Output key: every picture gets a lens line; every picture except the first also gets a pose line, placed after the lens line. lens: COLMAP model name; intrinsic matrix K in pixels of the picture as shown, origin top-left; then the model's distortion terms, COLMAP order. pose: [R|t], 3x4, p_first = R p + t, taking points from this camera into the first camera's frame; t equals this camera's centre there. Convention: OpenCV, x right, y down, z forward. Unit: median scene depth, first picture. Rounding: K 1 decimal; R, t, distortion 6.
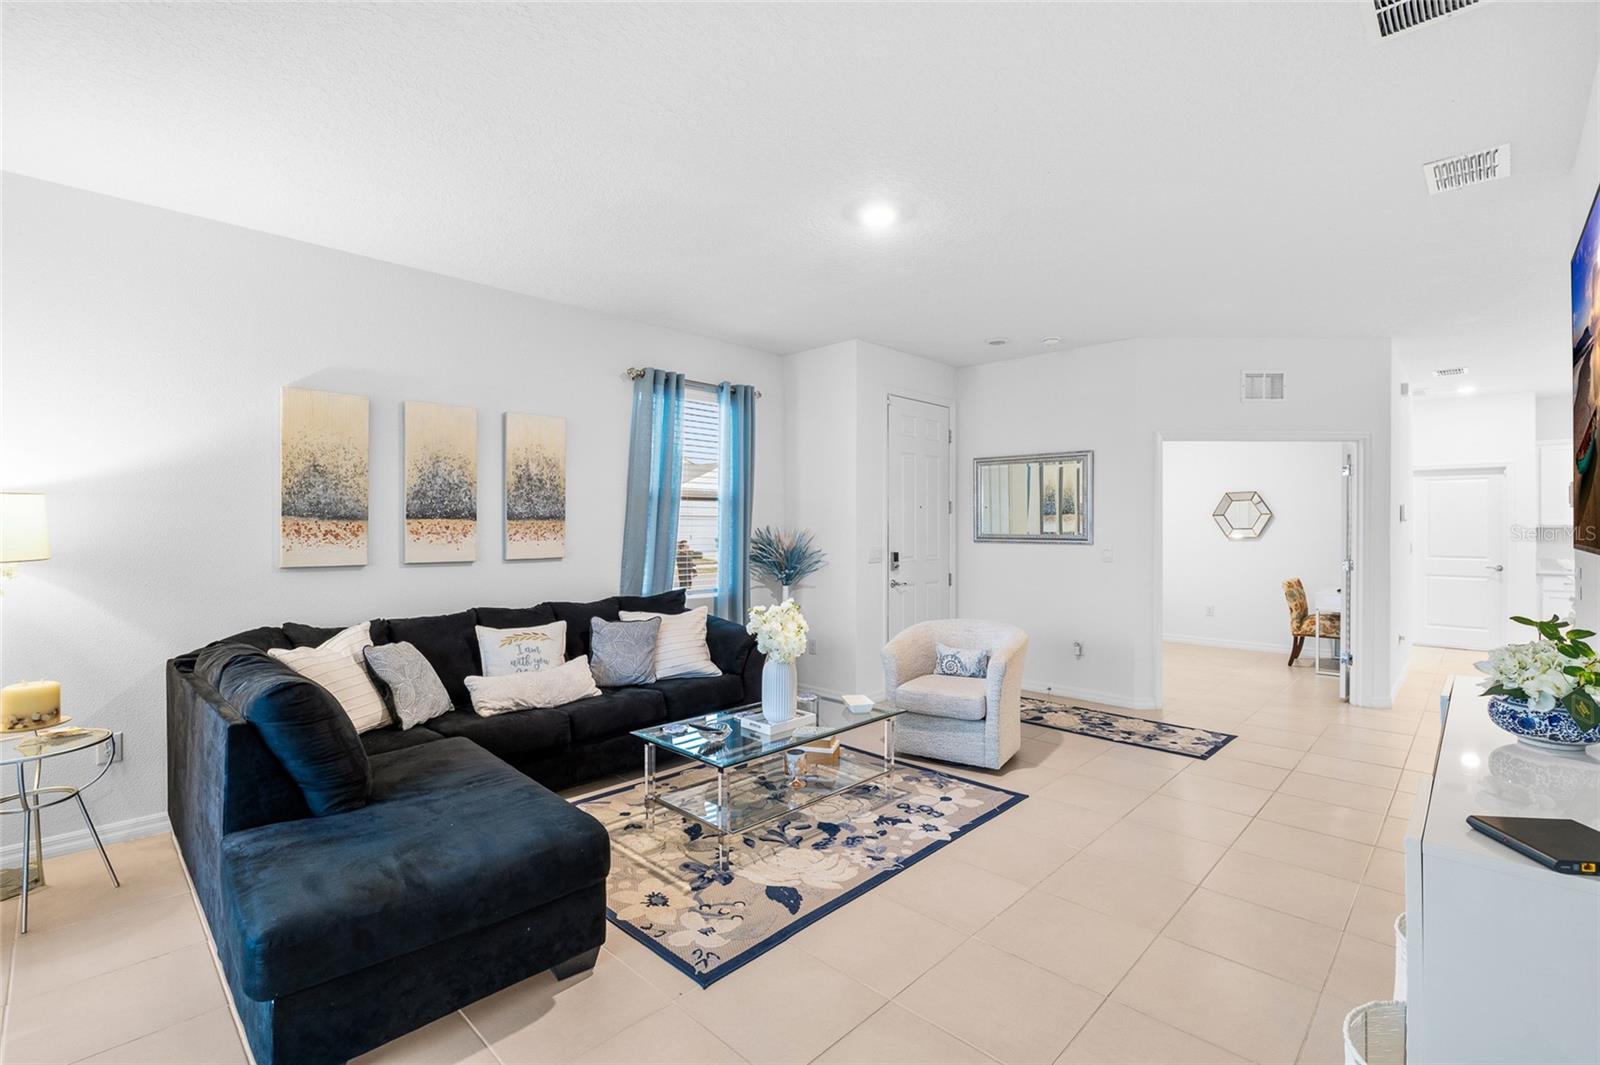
lens RADIAL K [[713.1, 0, 800.9], [0, 713.1, 526.4], [0, 0, 1]] dist [0.000759, 0.000249]
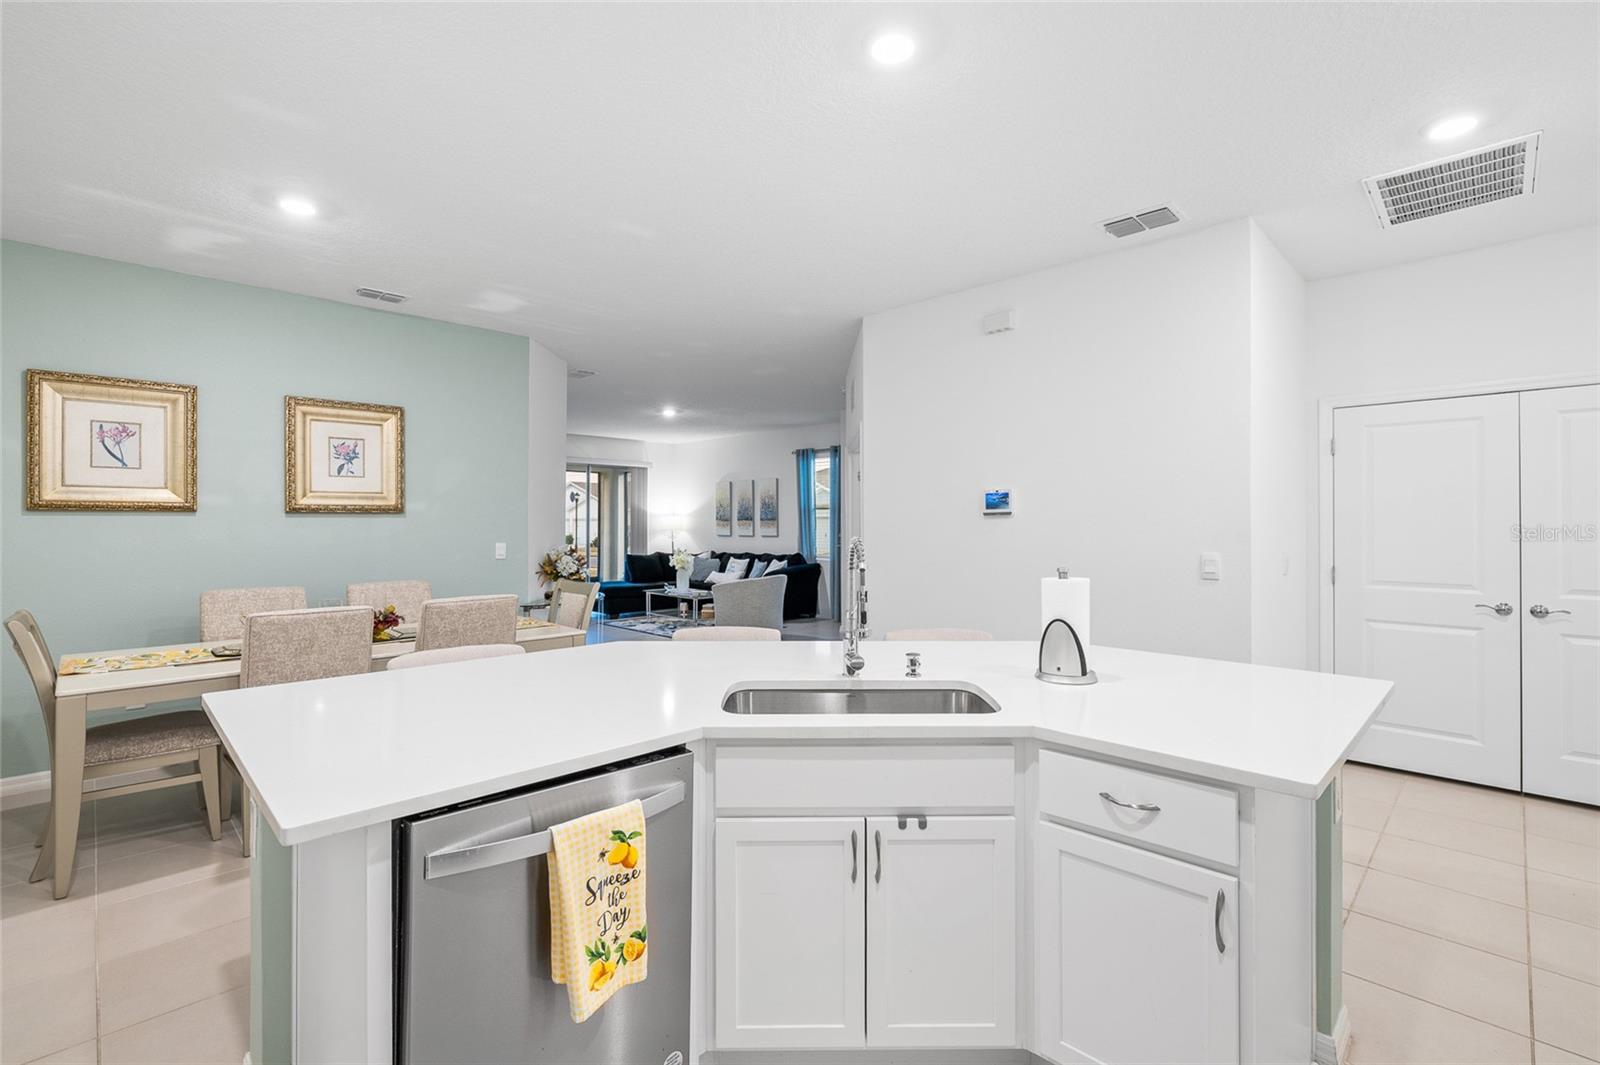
lens RADIAL K [[731.7, 0, 821.8], [0, 731.7, 526.3], [0, 0, 1]] dist [0.000509, 0.000138]
pose [[0.006728, 0.001881, -0.999976, 2.121628], [0.004035, 0.999990, 0.001908, 0.006835], [0.999969, -0.004047, 0.006720, 1.153532]]
